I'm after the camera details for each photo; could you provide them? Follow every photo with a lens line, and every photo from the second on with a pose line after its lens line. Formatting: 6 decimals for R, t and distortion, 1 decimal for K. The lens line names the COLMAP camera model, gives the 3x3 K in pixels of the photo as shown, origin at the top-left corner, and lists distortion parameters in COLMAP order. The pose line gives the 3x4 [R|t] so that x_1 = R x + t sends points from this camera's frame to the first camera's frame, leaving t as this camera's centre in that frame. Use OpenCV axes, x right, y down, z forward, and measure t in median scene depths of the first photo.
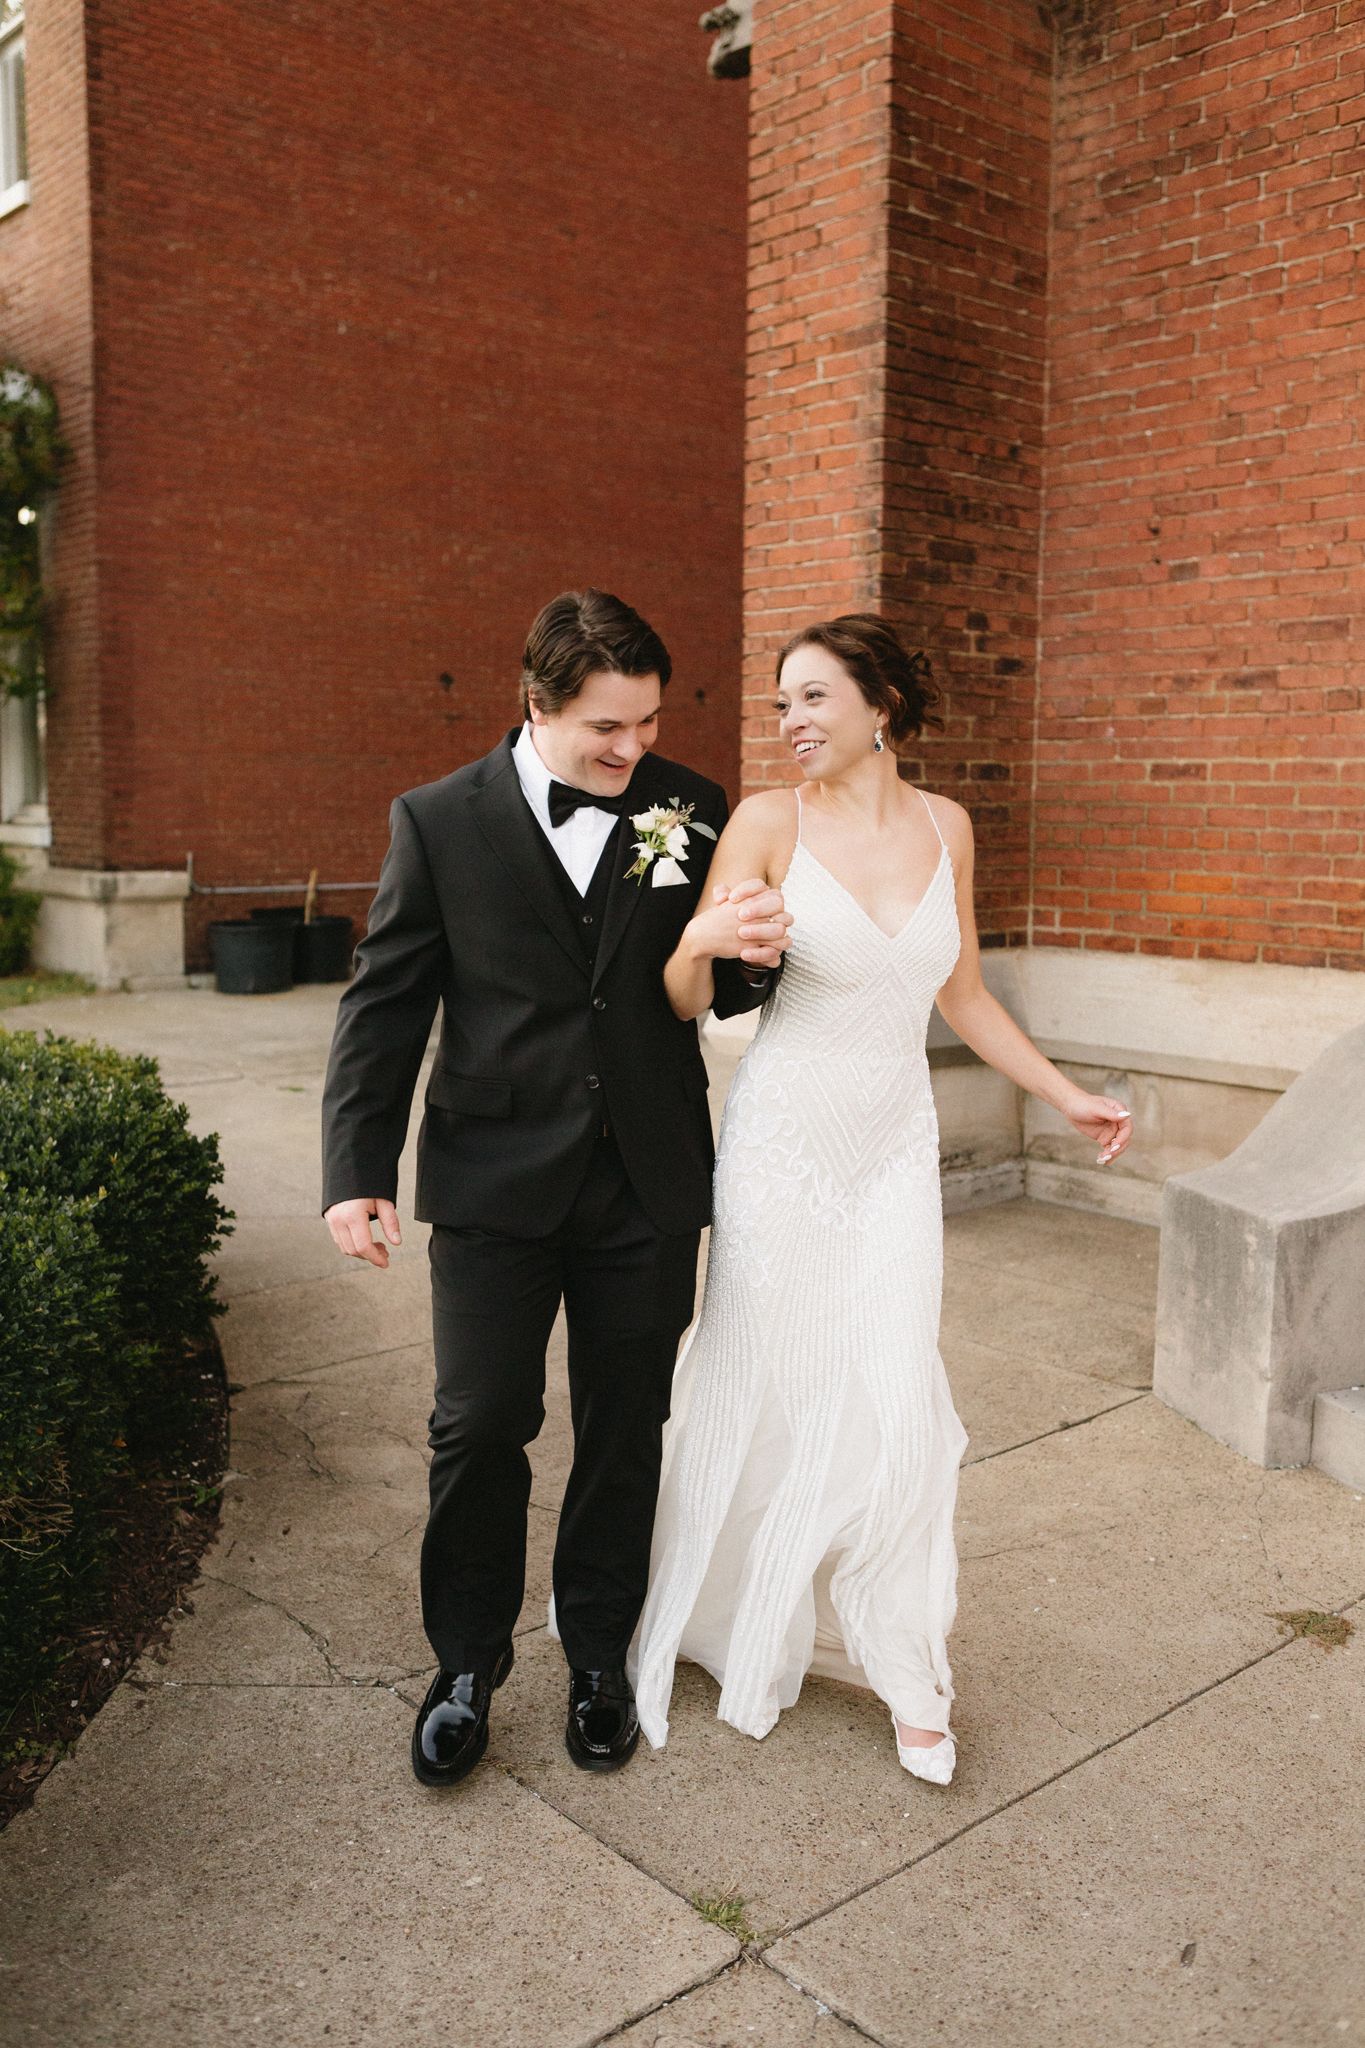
lens RADIAL K [[1904.3, 0, 669.1], [0, 1904.3, 1027.7], [0, 0, 1]] dist [0.001781, 0.000000]
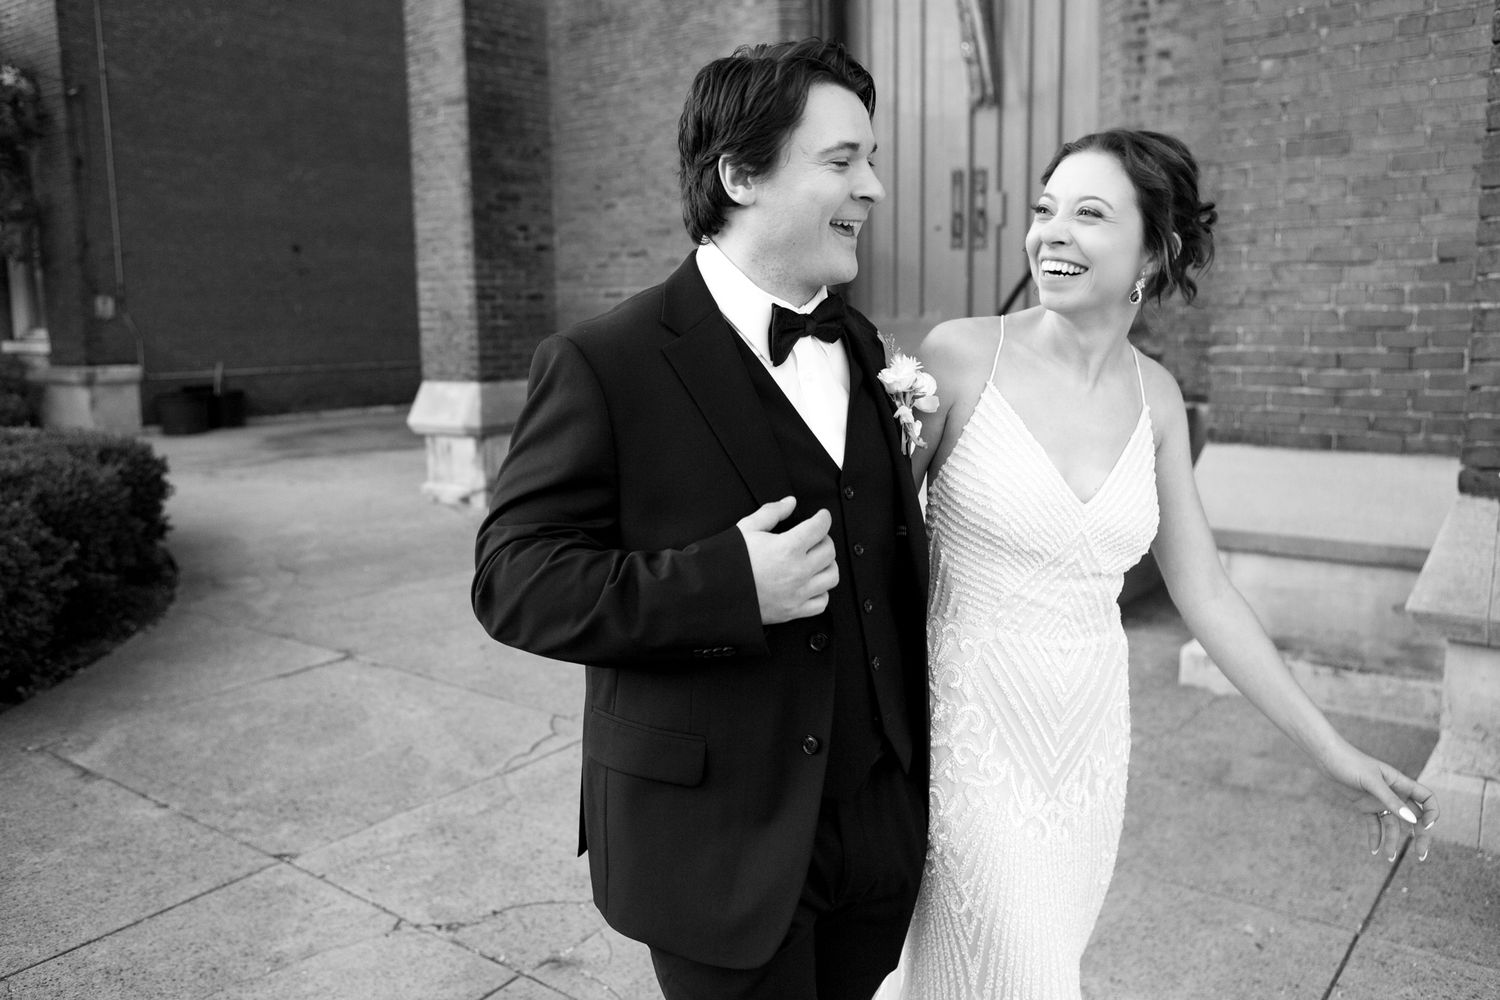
lens RADIAL K [[1276.1, 0, 752.1], [0, 1276.1, 488.1], [0, 0, 1]] dist [-0.020616, 0.052018]
pose [[0.979021, -0.052936, 0.196765, 0.114621], [0.049689, 0.998535, 0.021408, 0.066239], [-0.197610, -0.011182, 0.980217, -0.488920]]
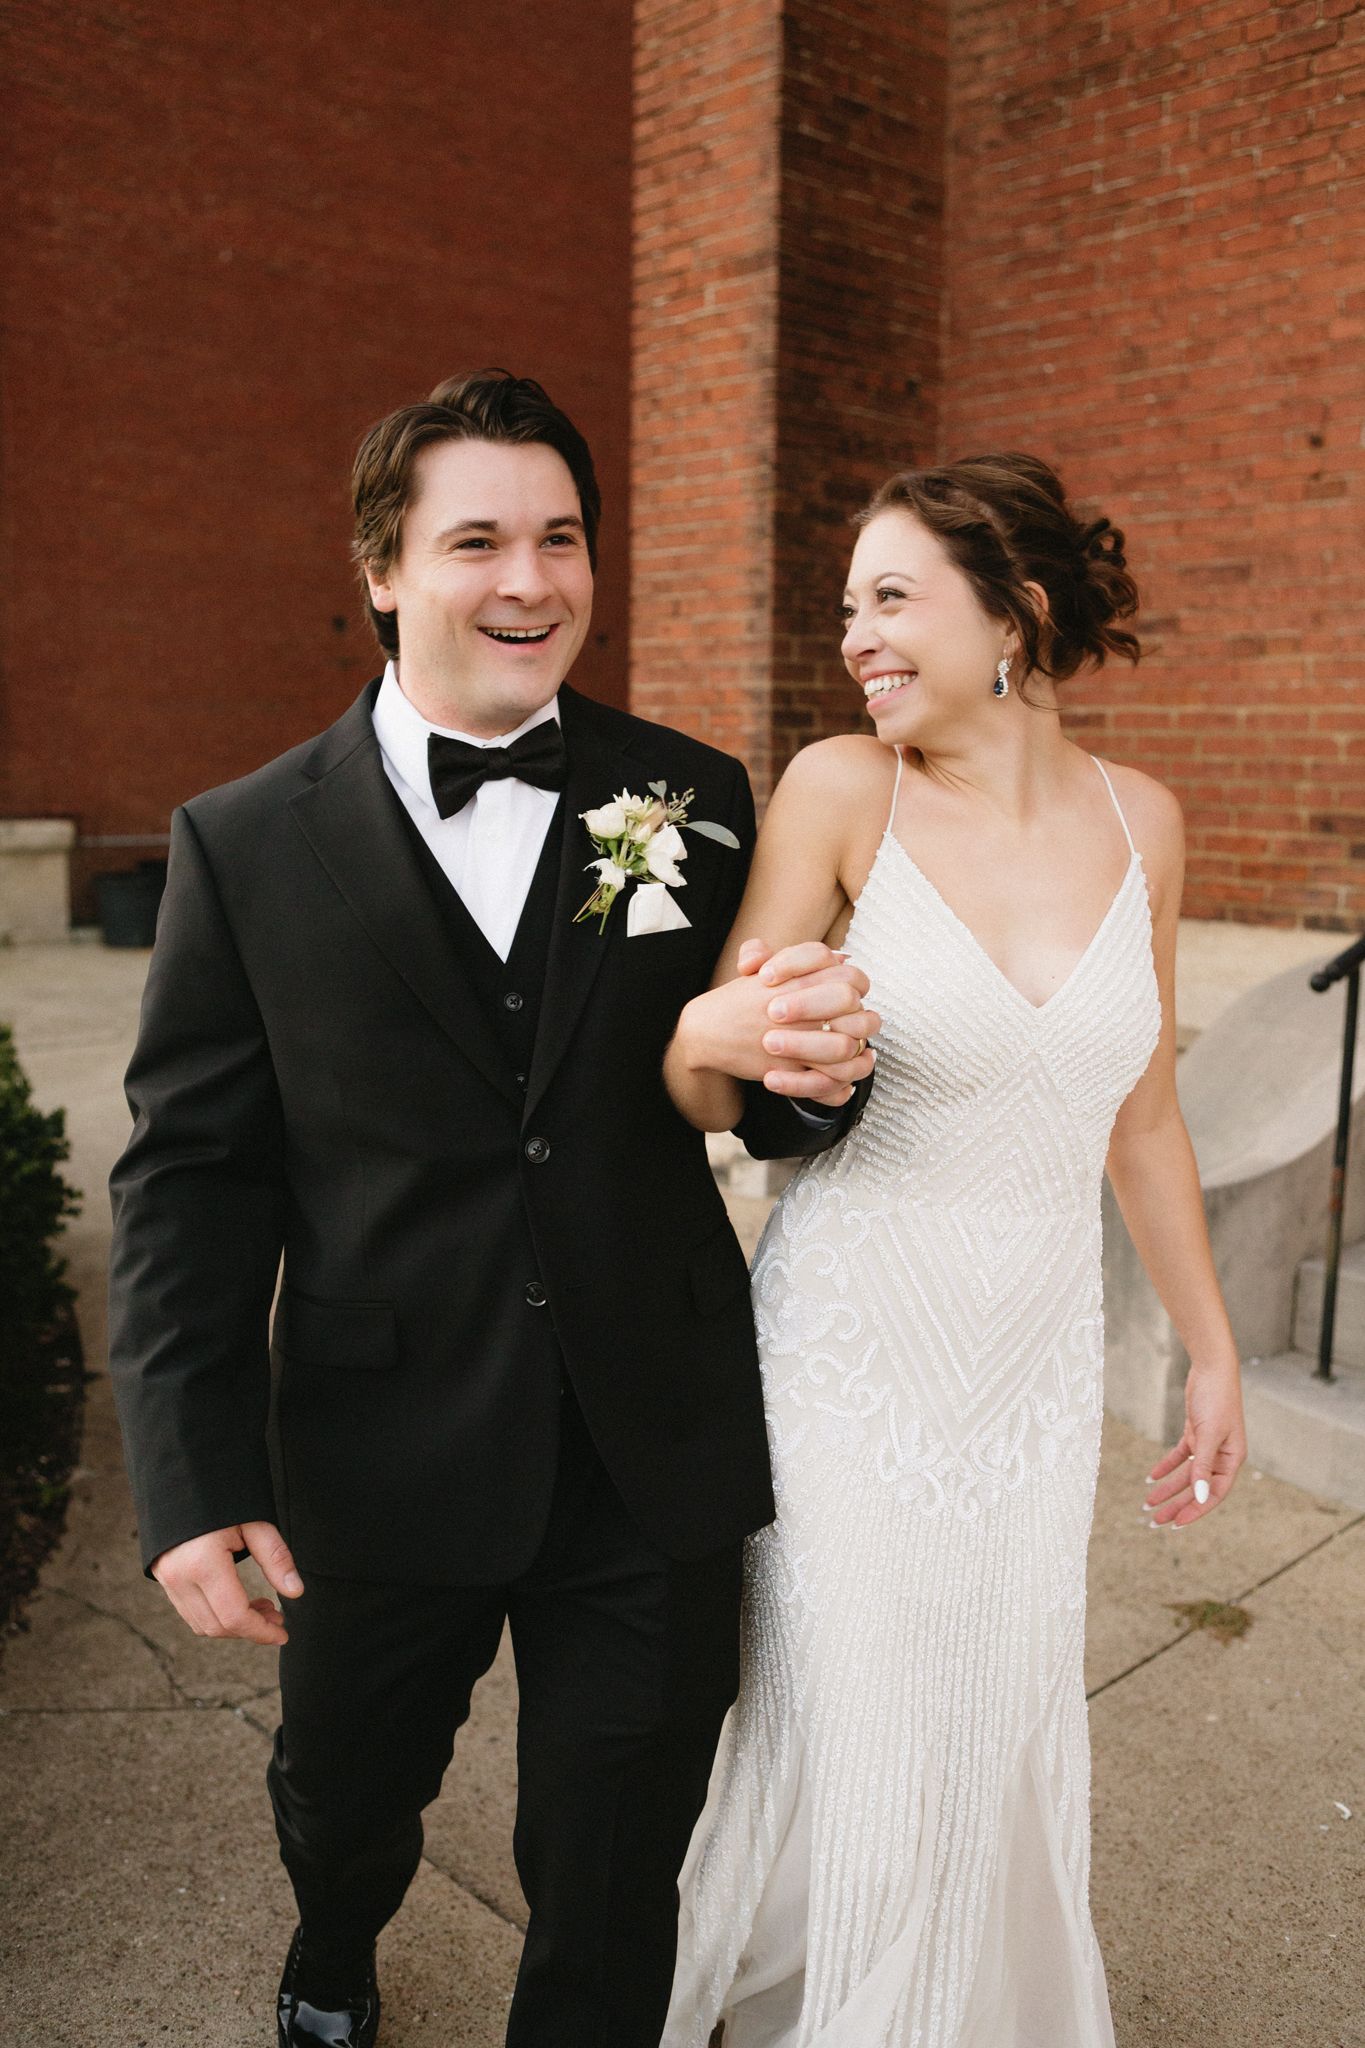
lens RADIAL K [[1904.3, 0, 674.9], [0, 1904.3, 1039.9], [0, 0, 1]] dist [0.001781, 0.000000]
pose [[0.998754, -0.007049, 0.049405, 0.011582], [0.005356, 0.999397, 0.034312, -0.005872], [-0.049617, -0.034005, 0.998189, 0.032694]]
